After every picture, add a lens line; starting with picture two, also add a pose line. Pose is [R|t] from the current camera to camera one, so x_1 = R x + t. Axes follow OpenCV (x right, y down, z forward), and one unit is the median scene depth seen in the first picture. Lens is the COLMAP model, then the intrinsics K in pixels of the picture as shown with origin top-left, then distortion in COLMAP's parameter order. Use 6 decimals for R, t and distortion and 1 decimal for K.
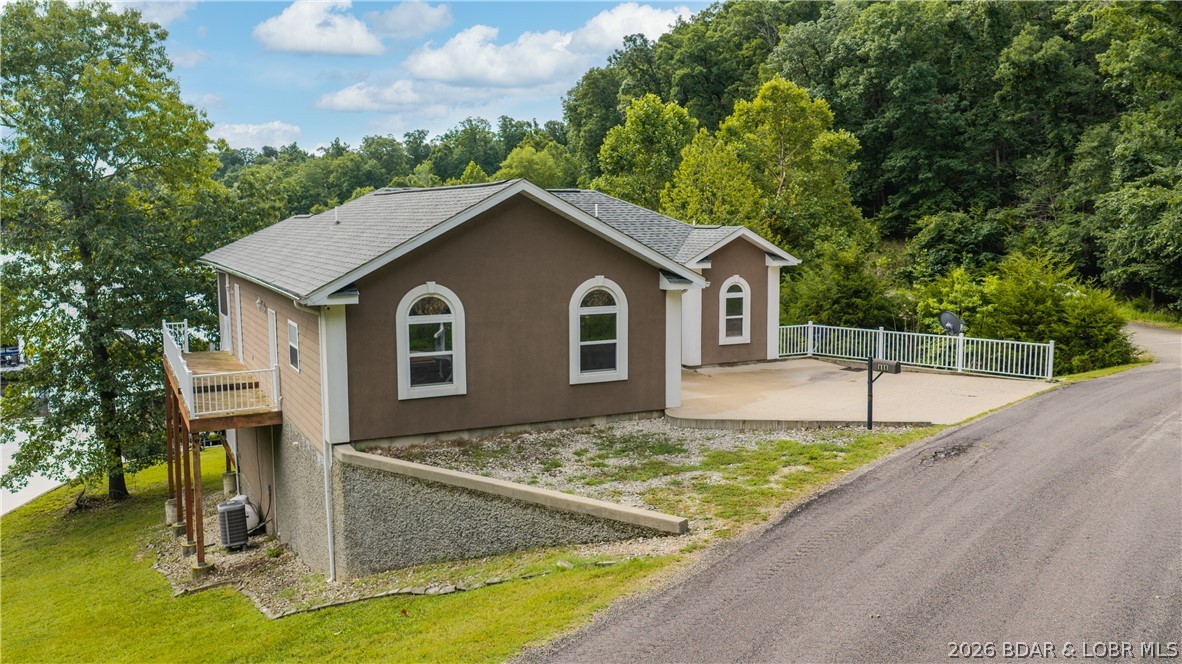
lens RADIAL K [[975.6, 0, 593.1], [0, 975.6, 333.5], [0, 0, 1]] dist [0.015885, -0.036773]
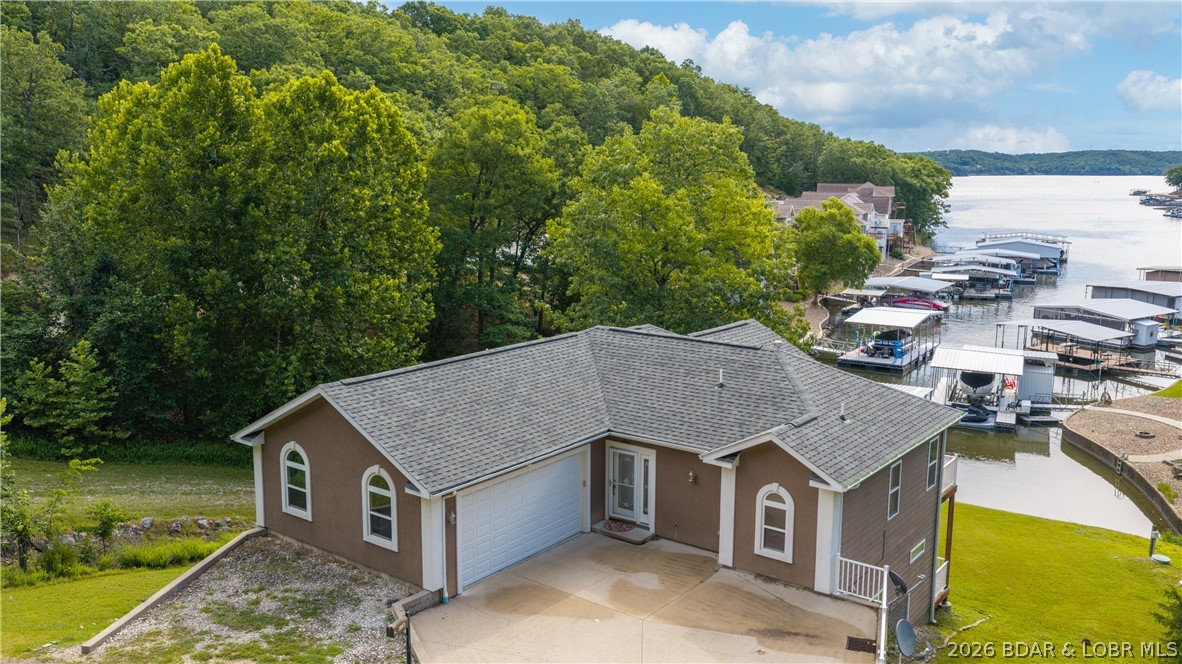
lens RADIAL K [[975.6, 0, 593.1], [0, 975.6, 333.5], [0, 0, 1]] dist [0.015885, -0.036773]
pose [[0.442372, 0.158537, -0.882708, 0.826808], [-0.114921, 0.986158, 0.119524, -0.278457], [0.889438, 0.048568, 0.454468, 0.451424]]
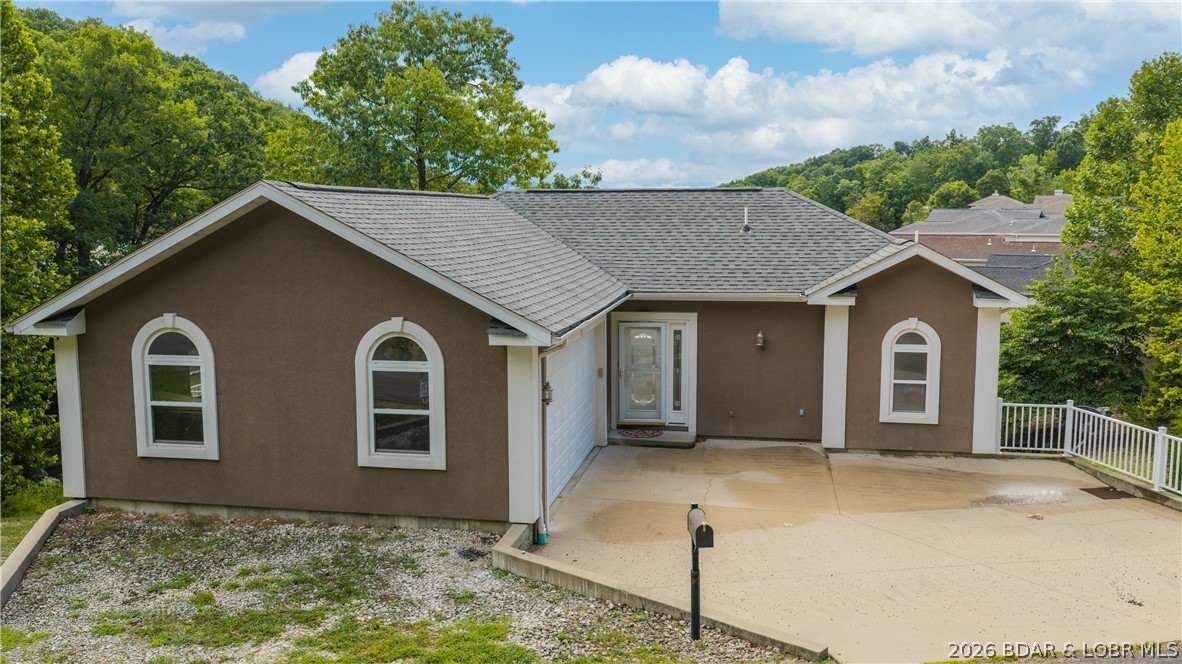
lens RADIAL K [[975.6, 0, 593.1], [0, 975.6, 333.5], [0, 0, 1]] dist [0.015885, -0.036773]
pose [[0.804021, 0.075522, -0.589786, 0.359093], [-0.072601, 0.996948, 0.028686, -0.052623], [0.590152, 0.019755, 0.807050, 0.353787]]
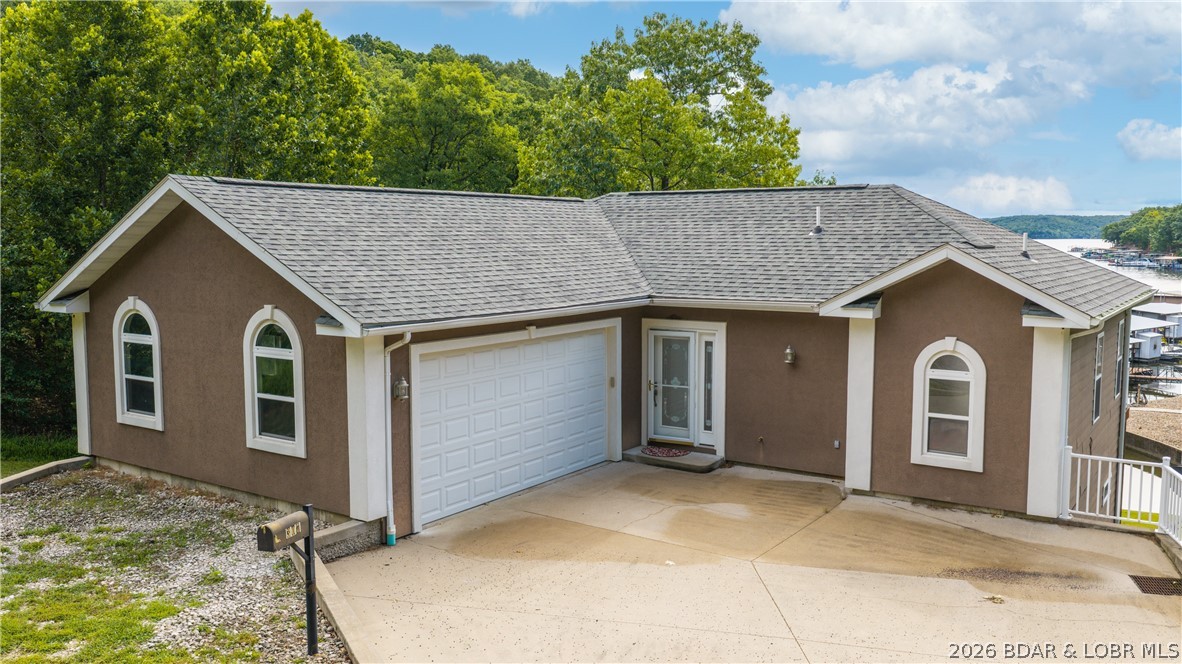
lens RADIAL K [[975.6, 0, 593.1], [0, 975.6, 333.5], [0, 0, 1]] dist [0.015885, -0.036773]
pose [[0.490133, 0.091687, -0.866812, 0.505705], [-0.105741, 0.993362, 0.045282, -0.065039], [0.865210, 0.069463, 0.496575, 0.577235]]
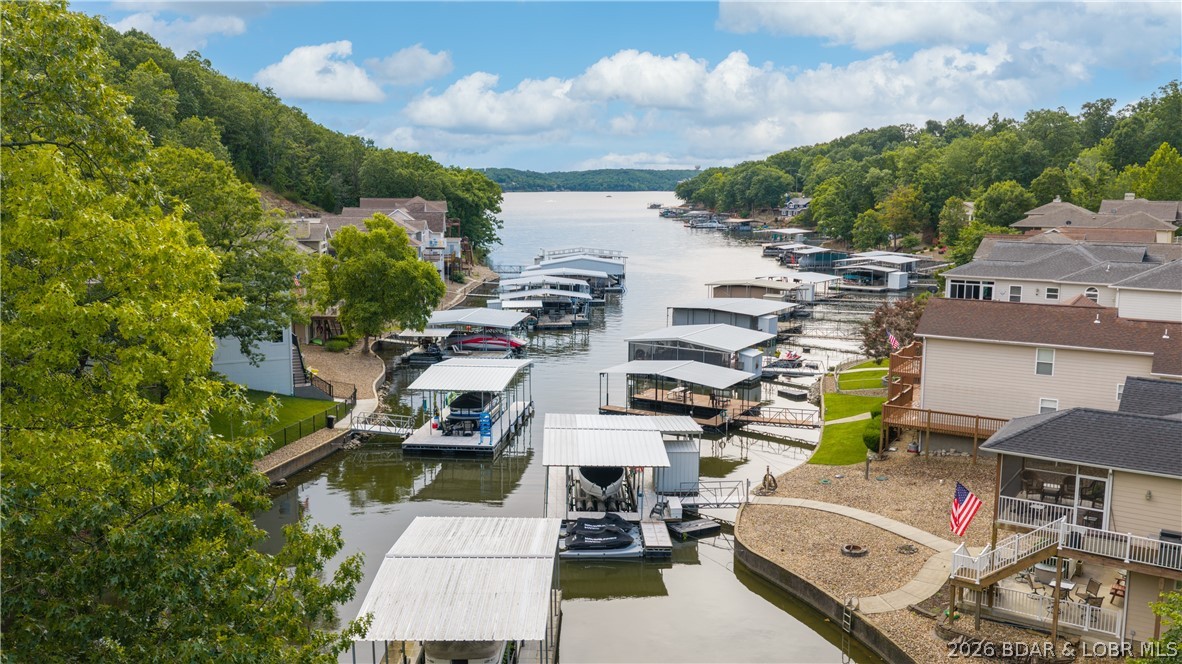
lens RADIAL K [[975.6, 0, 593.1], [0, 975.6, 333.5], [0, 0, 1]] dist [0.015885, -0.036773]
pose [[0.789620, 0.099169, -0.605529, -0.023749], [-0.080604, 0.995066, 0.057856, -0.324844], [0.608279, 0.003124, 0.793717, 1.171793]]
